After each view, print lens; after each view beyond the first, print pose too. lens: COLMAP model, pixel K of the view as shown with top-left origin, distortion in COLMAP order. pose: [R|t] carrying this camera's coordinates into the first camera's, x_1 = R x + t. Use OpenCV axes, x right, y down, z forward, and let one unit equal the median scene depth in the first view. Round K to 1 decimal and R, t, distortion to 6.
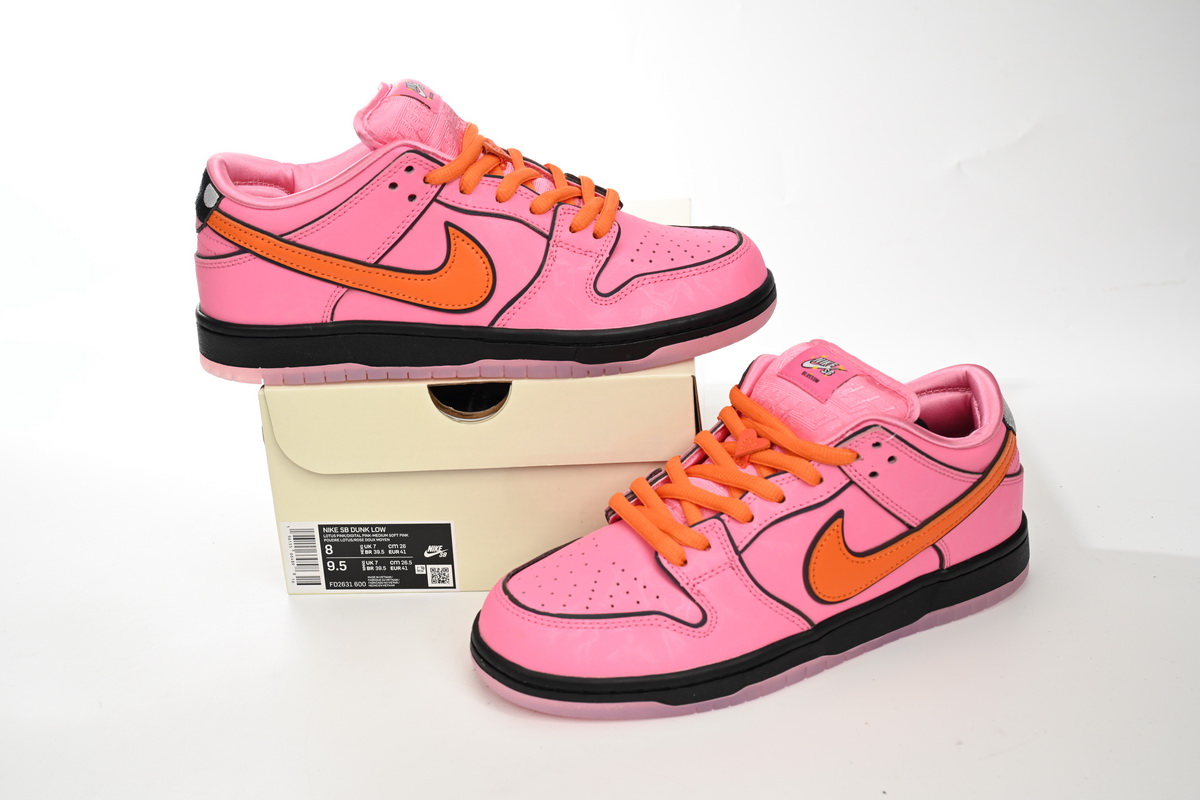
lens RADIAL K [[1442.3, 0, 600.0], [0, 1442.3, 400.0], [0, 0, 1]] dist [0.009424, -0.003444]
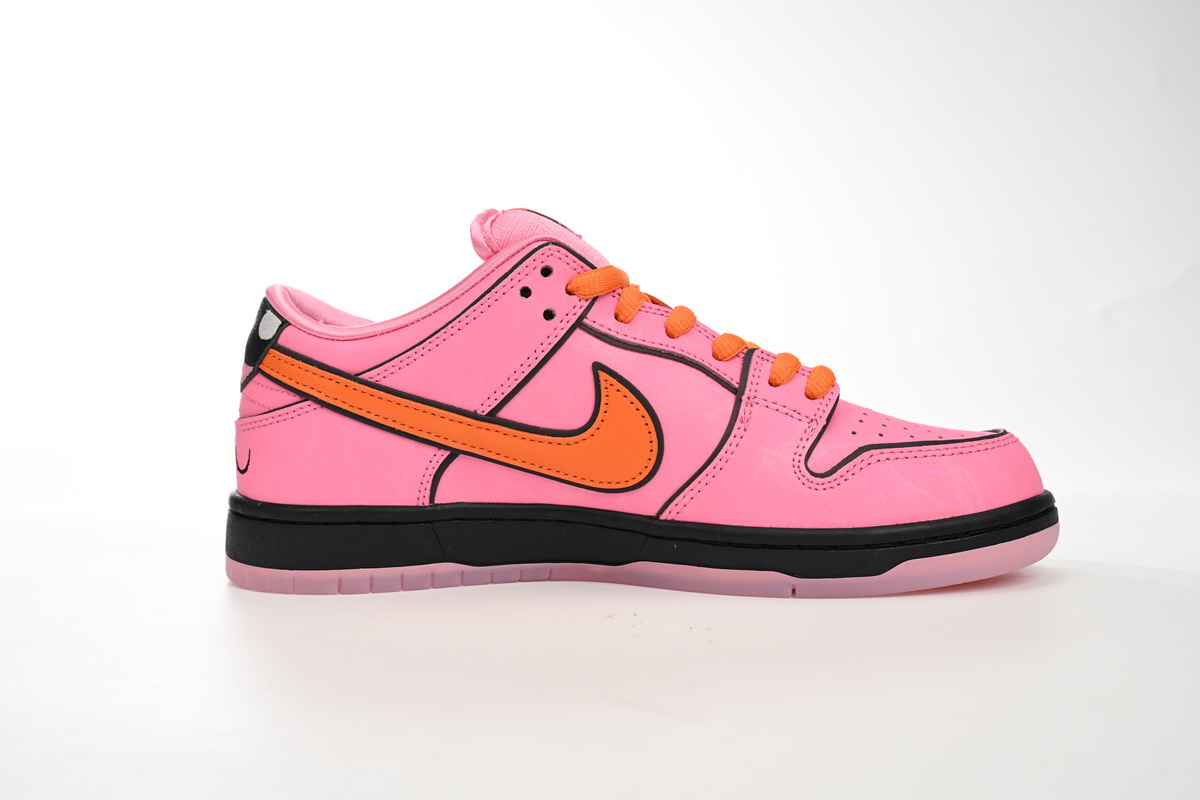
lens RADIAL K [[1380.0, 0, 600.0], [0, 1380.0, 400.0], [0, 0, 1]] dist [0.926423, 0.000009]
pose [[0.994510, 0.023142, -0.102051, -0.034667], [-0.038771, 0.987319, -0.153940, -0.001532], [0.097195, 0.157051, 0.982796, 0.333374]]
